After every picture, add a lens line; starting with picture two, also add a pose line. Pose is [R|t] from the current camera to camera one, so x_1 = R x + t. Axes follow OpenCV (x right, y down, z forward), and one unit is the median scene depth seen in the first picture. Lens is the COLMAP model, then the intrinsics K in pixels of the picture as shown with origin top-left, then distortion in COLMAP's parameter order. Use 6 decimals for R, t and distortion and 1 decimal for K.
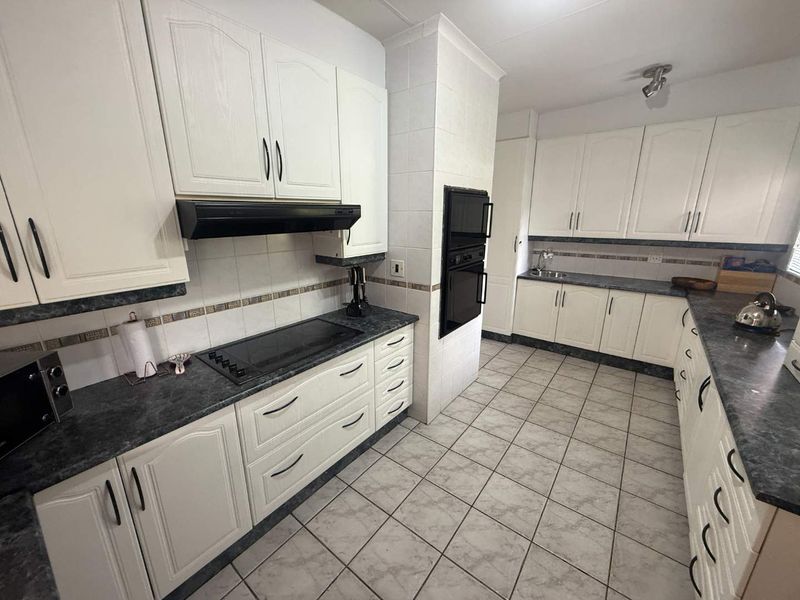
lens RADIAL K [[319.2, 0, 396.8], [0, 319.2, 300.2], [0, 0, 1]] dist [-0.001256, 0.000516]
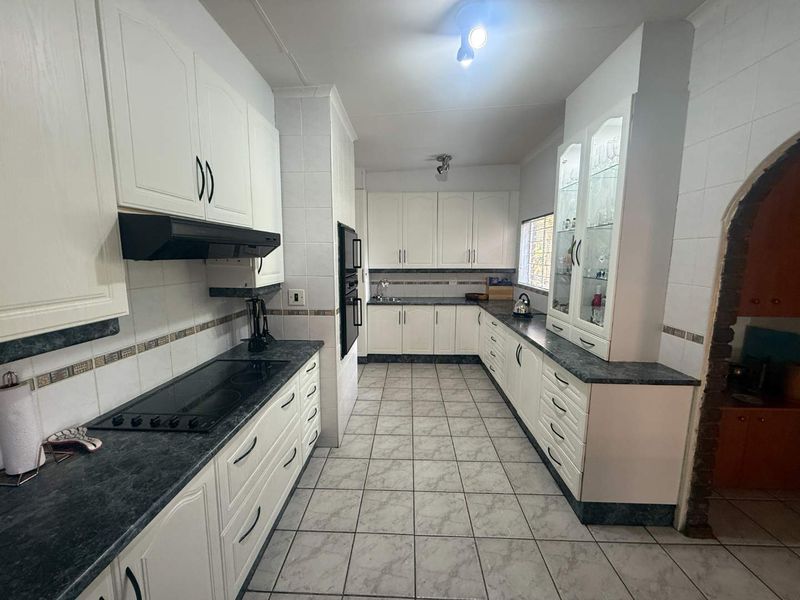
lens RADIAL K [[319.2, 0, 396.8], [0, 319.2, 300.2], [0, 0, 1]] dist [-0.001256, 0.000516]
pose [[0.812095, -0.077358, 0.578375, -0.355808], [0.151329, 0.985183, -0.080712, 0.042798], [-0.563561, 0.153071, 0.811768, -0.004667]]
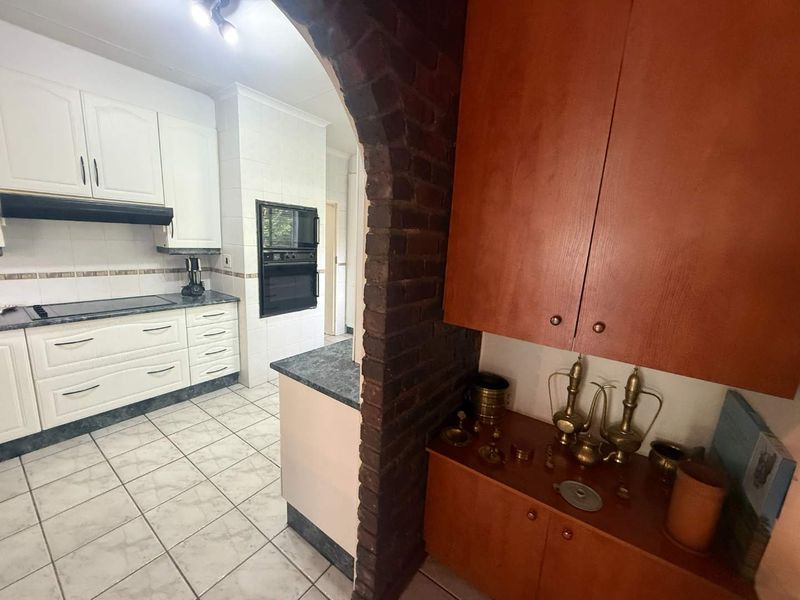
lens RADIAL K [[318.8, 0, 398.5], [0, 318.8, 300.3], [0, 0, 1]] dist [-0.001409, -0.000464]
pose [[0.997921, 0.045261, 0.045890, 0.695590], [-0.041504, 0.995949, -0.079763, 0.143846], [-0.049314, 0.077692, 0.995757, -0.331176]]
